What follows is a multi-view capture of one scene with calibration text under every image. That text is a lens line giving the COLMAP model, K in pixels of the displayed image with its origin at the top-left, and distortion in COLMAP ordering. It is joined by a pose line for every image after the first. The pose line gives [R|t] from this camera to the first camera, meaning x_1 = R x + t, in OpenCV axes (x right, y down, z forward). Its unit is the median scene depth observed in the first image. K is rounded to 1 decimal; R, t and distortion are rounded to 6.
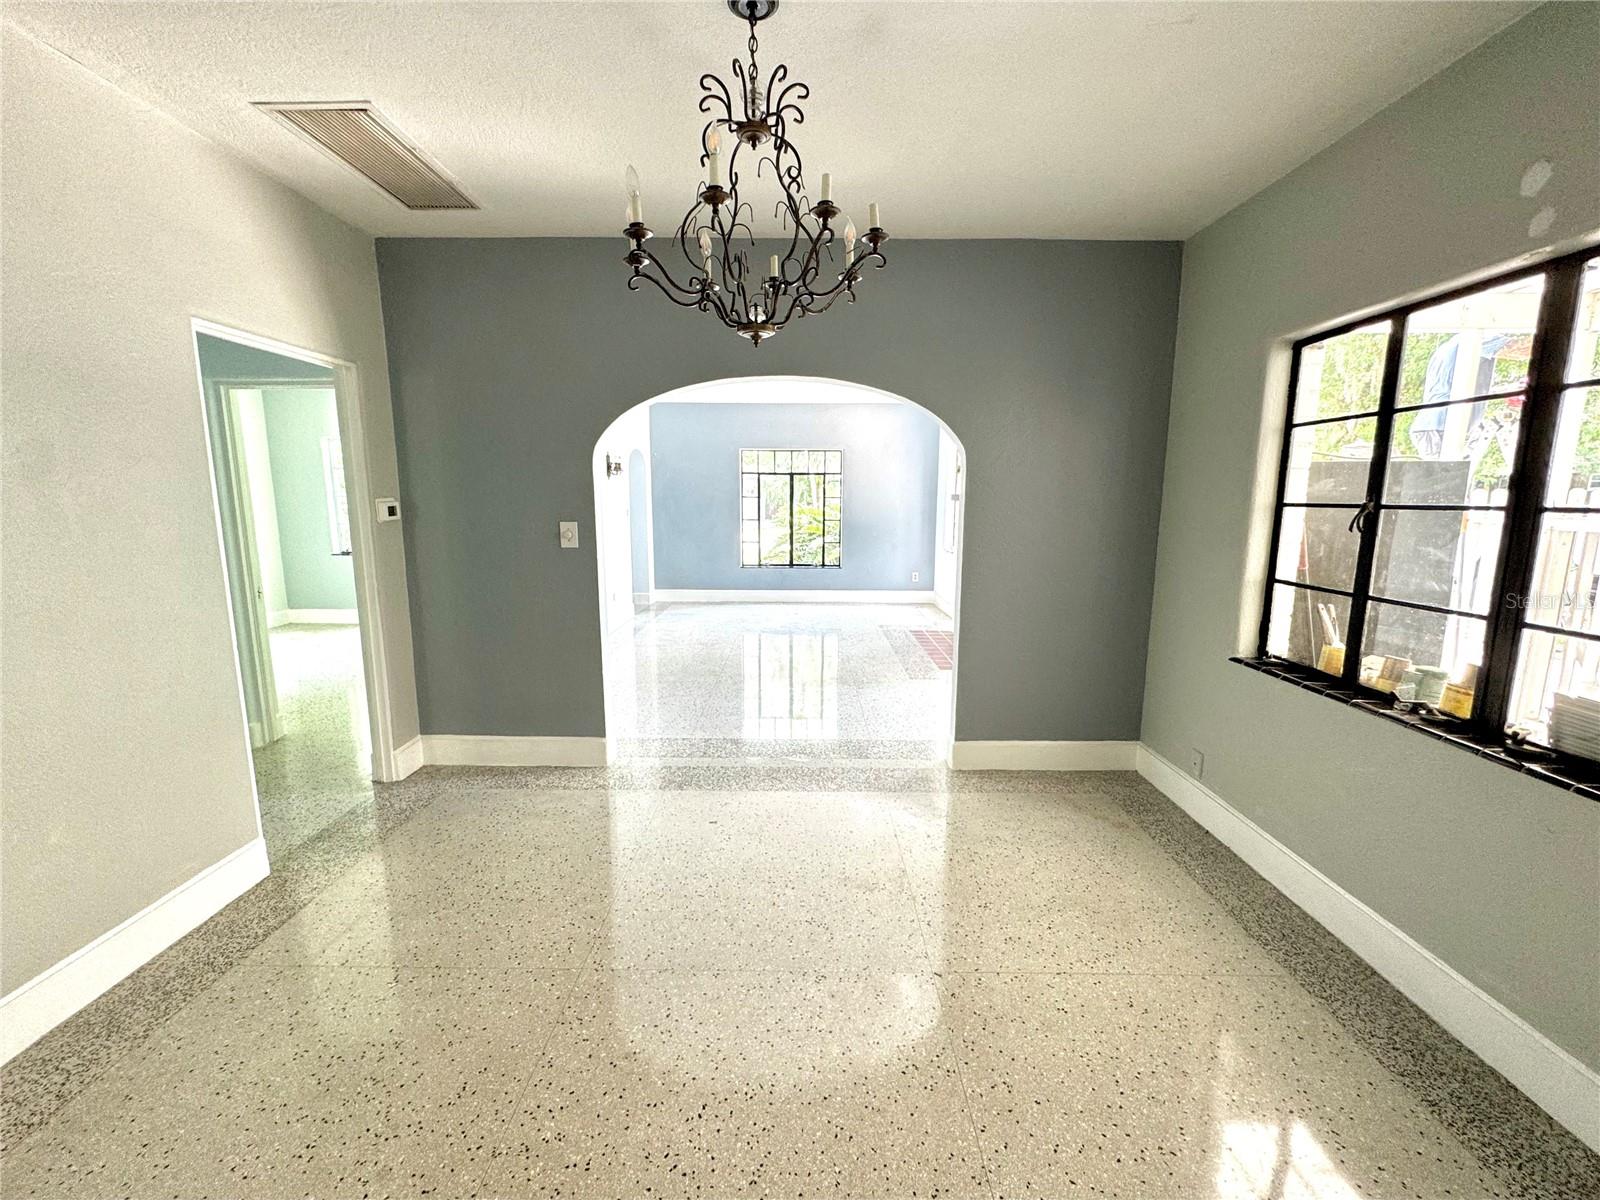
lens RADIAL K [[642.1, 0, 800.0], [0, 642.1, 600.0], [0, 0, 1]] dist [-0.000503, 0.000043]
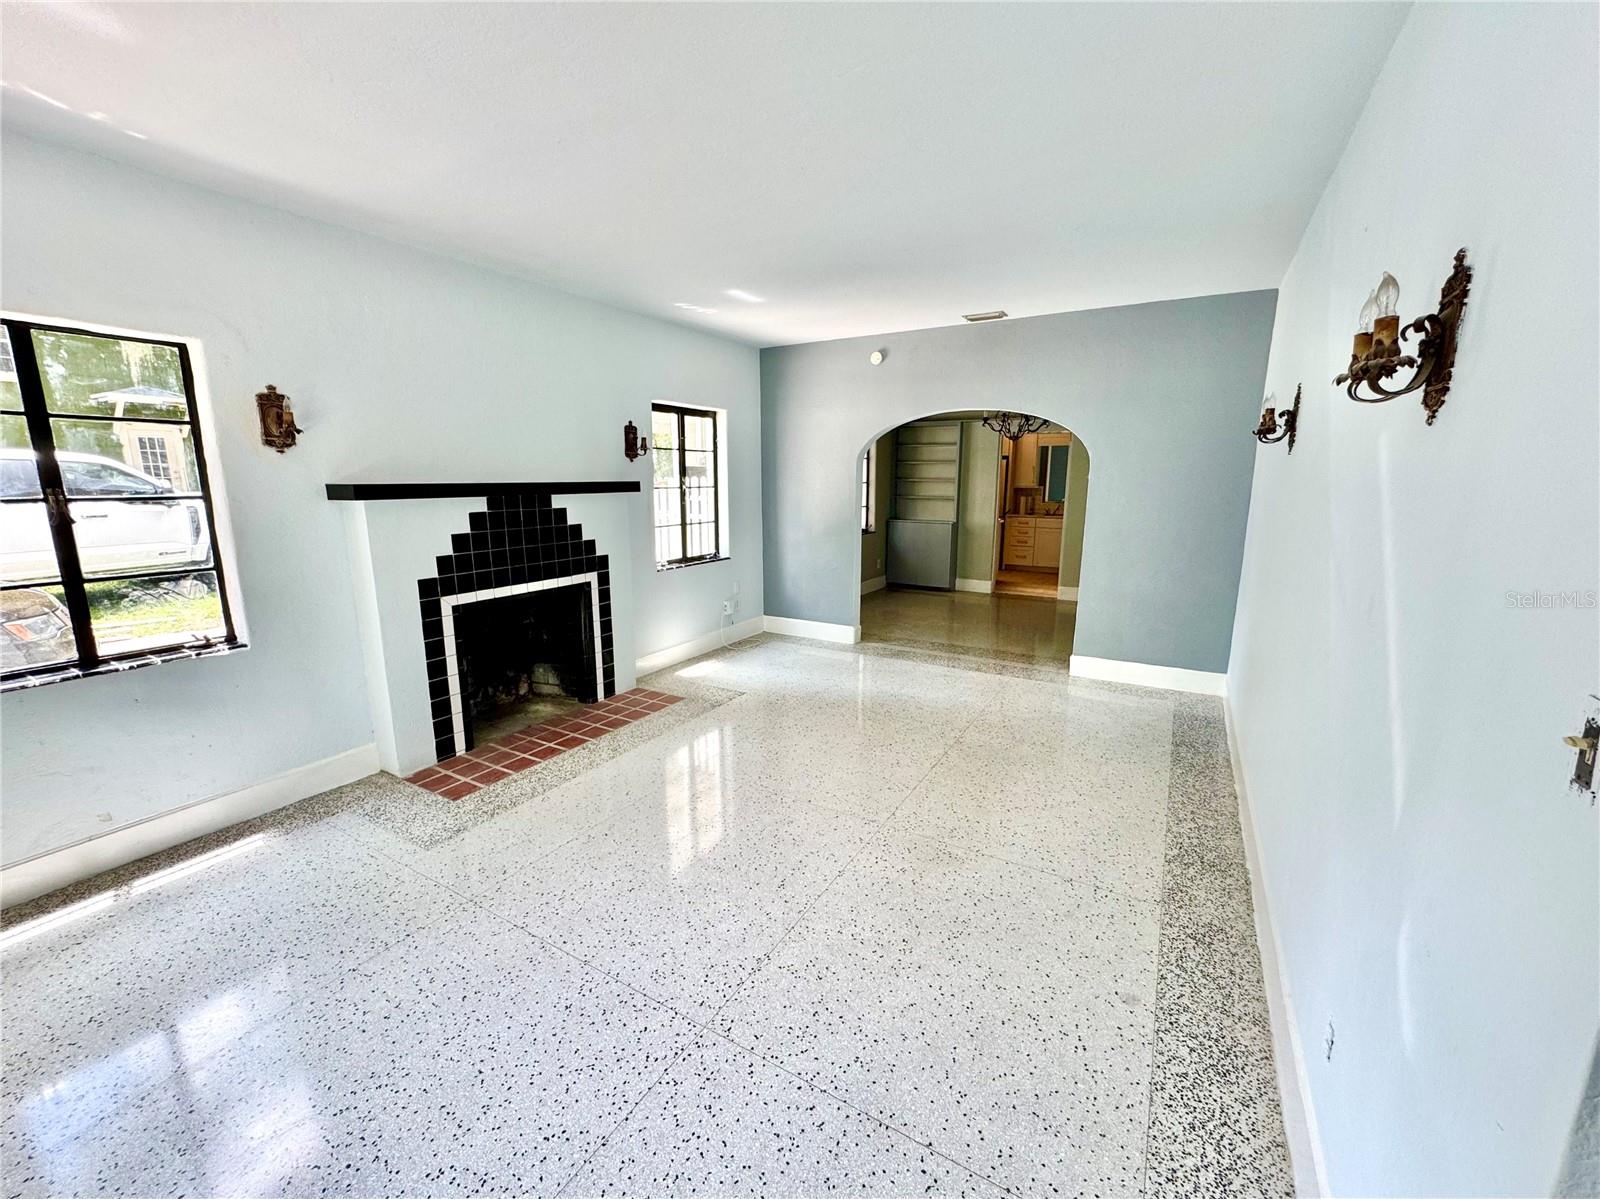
lens RADIAL K [[642.1, 0, 800.0], [0, 642.1, 599.5], [0, 0, 1]] dist [-0.000503, 0.000043]
pose [[-0.861753, -0.095897, 0.498182, -0.432547], [0.076918, 0.945924, 0.315137, -0.375488], [-0.501463, 0.309890, -0.807777, 2.217593]]
